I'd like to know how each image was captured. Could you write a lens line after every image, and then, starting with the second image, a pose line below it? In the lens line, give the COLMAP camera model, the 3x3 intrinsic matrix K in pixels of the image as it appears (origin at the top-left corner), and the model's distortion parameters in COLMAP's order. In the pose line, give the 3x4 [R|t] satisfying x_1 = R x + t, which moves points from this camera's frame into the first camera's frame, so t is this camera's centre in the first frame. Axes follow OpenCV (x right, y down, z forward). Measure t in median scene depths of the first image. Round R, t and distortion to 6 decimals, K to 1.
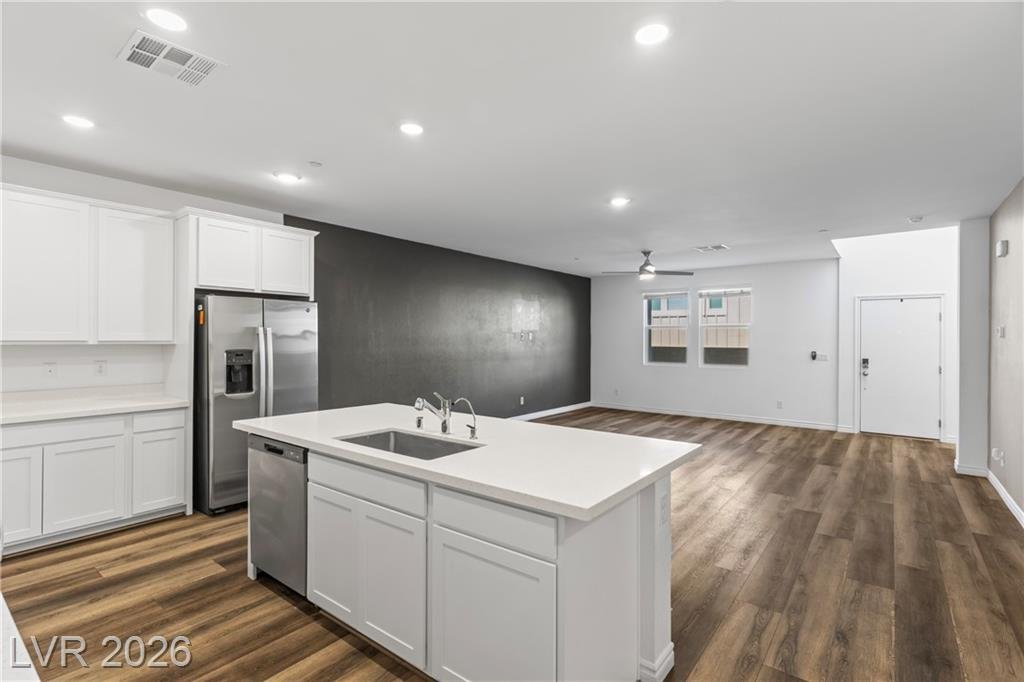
lens RADIAL K [[483.1, 0, 513.0], [0, 483.1, 335.7], [0, 0, 1]] dist [0.000889, 0.000201]
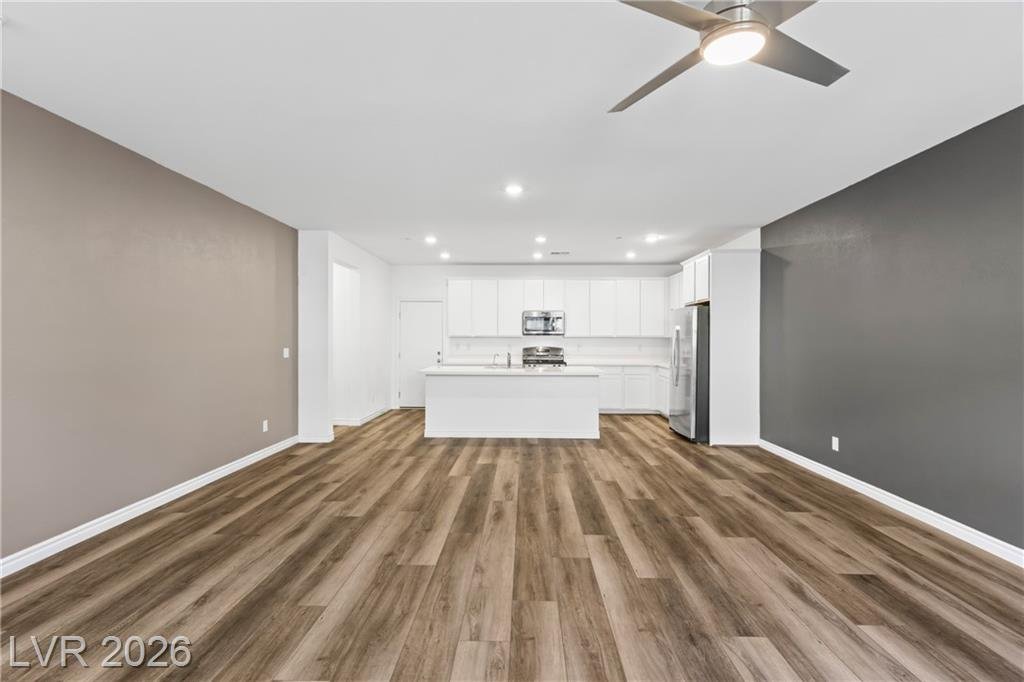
lens RADIAL K [[483.1, 0, 513.0], [0, 483.1, 335.7], [0, 0, 1]] dist [0.000889, 0.000201]
pose [[-0.803126, -0.008715, -0.595746, 1.032731], [-0.001139, 0.999914, -0.013091, 0.046221], [0.595809, -0.009835, -0.803066, 2.290860]]
